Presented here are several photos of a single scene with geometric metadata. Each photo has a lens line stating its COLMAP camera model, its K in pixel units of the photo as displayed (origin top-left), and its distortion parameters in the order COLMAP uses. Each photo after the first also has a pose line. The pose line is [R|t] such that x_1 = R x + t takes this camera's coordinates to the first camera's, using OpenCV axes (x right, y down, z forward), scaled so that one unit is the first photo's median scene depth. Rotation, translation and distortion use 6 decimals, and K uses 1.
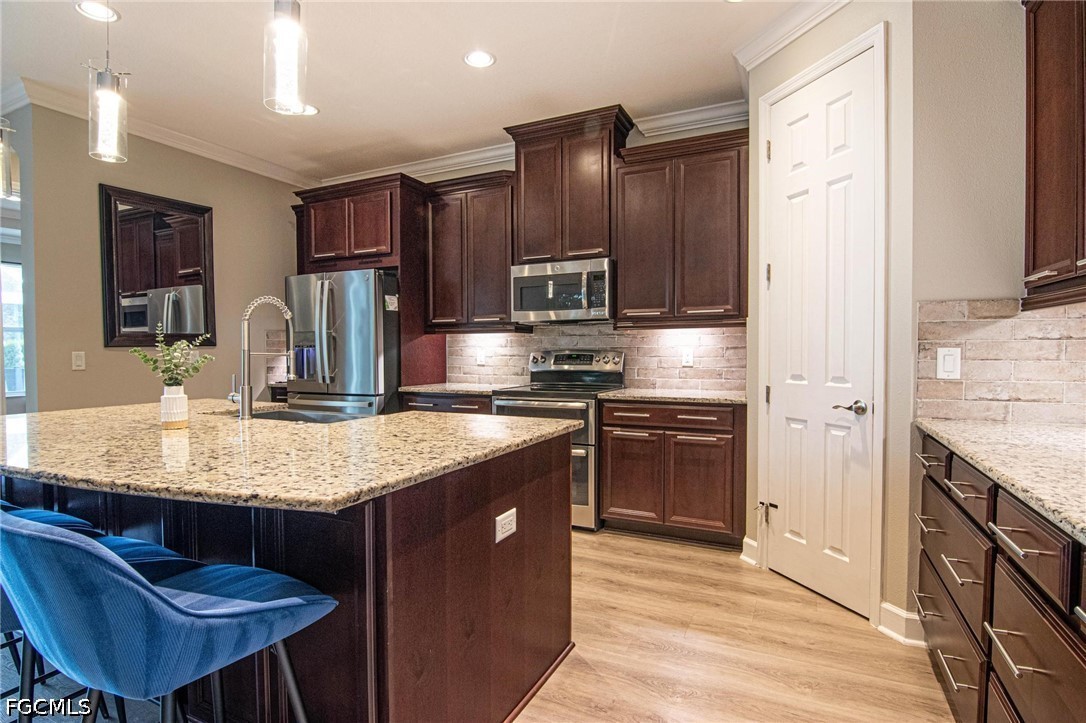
lens RADIAL K [[553.5, 0, 537.1], [0, 553.5, 365.5], [0, 0, 1]] dist [-0.007299, -0.010751]
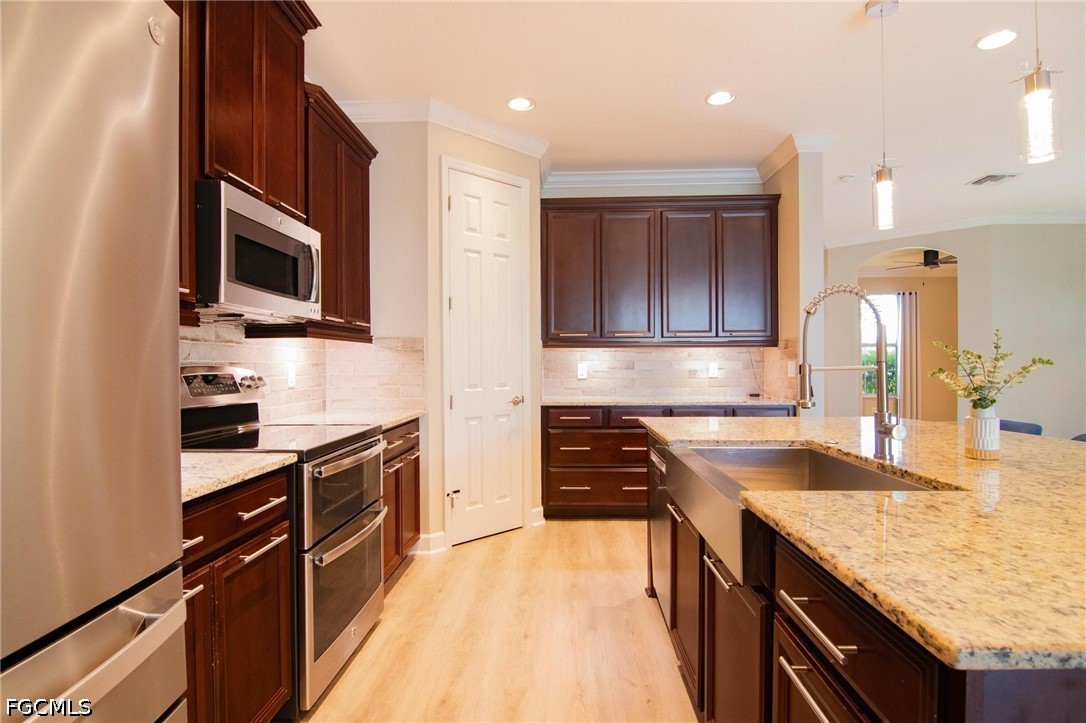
lens RADIAL K [[553.5, 0, 541.9], [0, 553.5, 367.3], [0, 0, 1]] dist [-0.007299, -0.010751]
pose [[-0.403662, 0.000193, 0.914908, -0.629477], [0.031864, 0.999396, 0.013848, -0.029005], [-0.914353, 0.034742, -0.403425, 1.054613]]
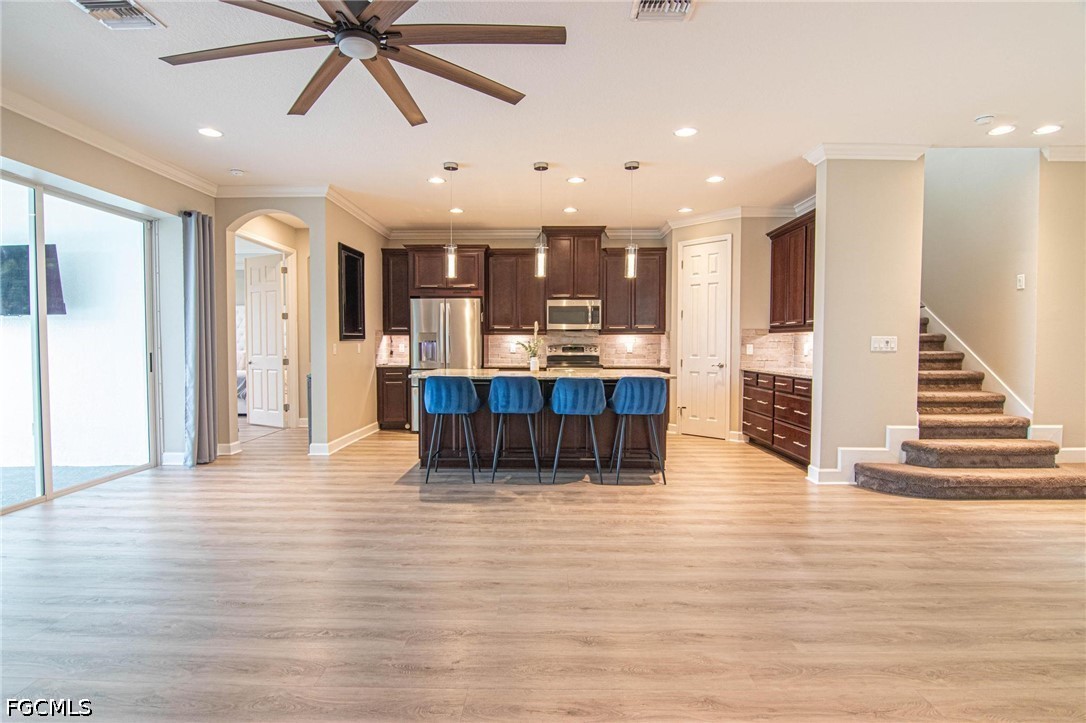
lens RADIAL K [[553.5, 0, 543.3], [0, 553.5, 363.8], [0, 0, 1]] dist [-0.007299, -0.010751]
pose [[0.902352, -0.007531, 0.430933, -0.971895], [0.005904, 0.999970, 0.005112, 0.032071], [-0.430958, -0.002069, 0.902369, -0.777310]]
